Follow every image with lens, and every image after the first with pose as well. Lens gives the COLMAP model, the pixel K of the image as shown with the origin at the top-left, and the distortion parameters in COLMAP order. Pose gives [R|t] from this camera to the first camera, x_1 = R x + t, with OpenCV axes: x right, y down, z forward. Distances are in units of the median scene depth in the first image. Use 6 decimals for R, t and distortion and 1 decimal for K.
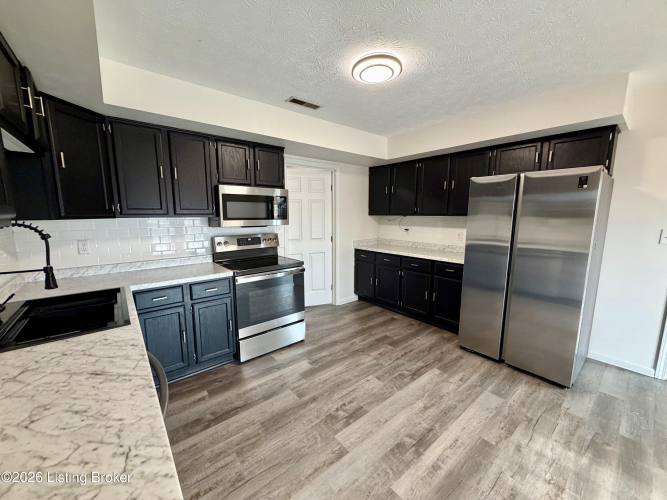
lens RADIAL K [[264.7, 0, 331.9], [0, 264.7, 250.7], [0, 0, 1]] dist [-0.000292, -0.000386]
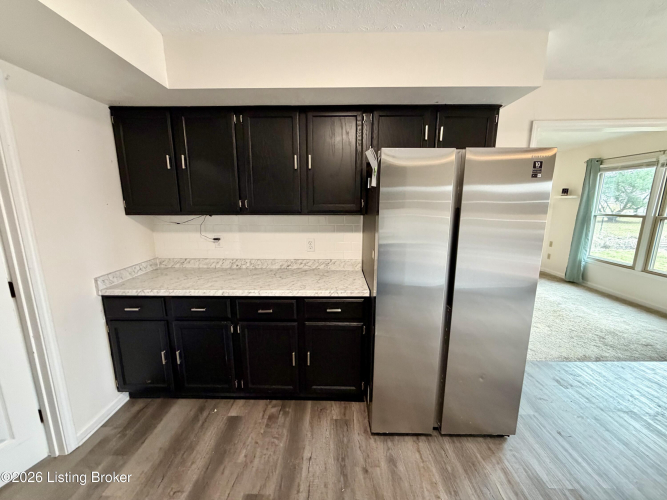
lens RADIAL K [[264.7, 0, 331.9], [0, 264.7, 250.7], [0, 0, 1]] dist [-0.000292, -0.000386]
pose [[0.644778, -0.136241, 0.752130, 0.026292], [0.108000, 0.990354, 0.086807, -0.129027], [-0.756702, 0.025259, 0.653272, 0.750489]]
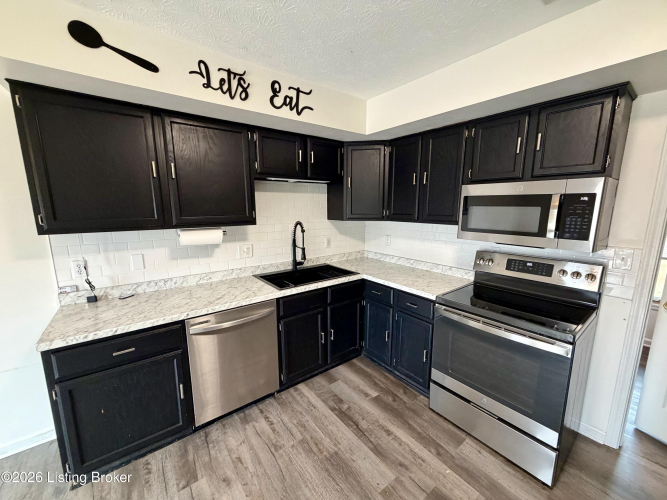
lens RADIAL K [[264.7, 0, 331.9], [0, 264.7, 250.7], [0, 0, 1]] dist [-0.000292, -0.000386]
pose [[-0.034823, 0.169305, -0.984948, 0.384651], [-0.143728, 0.974452, 0.172582, -0.139134], [0.989004, 0.147574, -0.009600, 0.654454]]
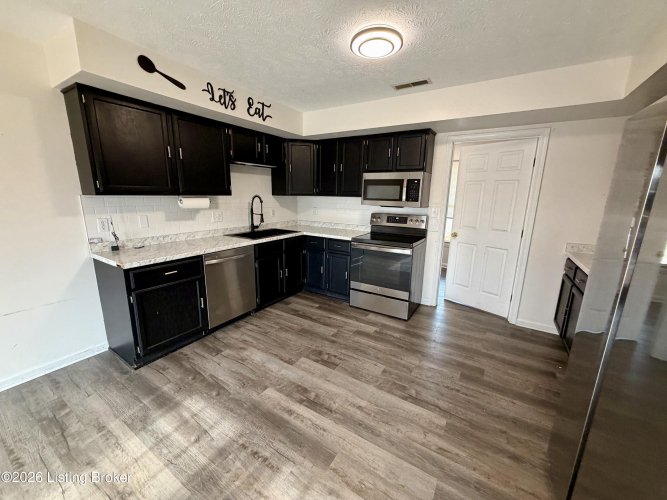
lens RADIAL K [[264.7, 0, 331.9], [0, 264.7, 250.7], [0, 0, 1]] dist [-0.000292, -0.000386]
pose [[0.316315, 0.206971, -0.925801, 0.843416], [-0.154529, 0.974117, 0.164975, -0.061790], [0.935984, 0.090879, 0.340111, 0.430338]]
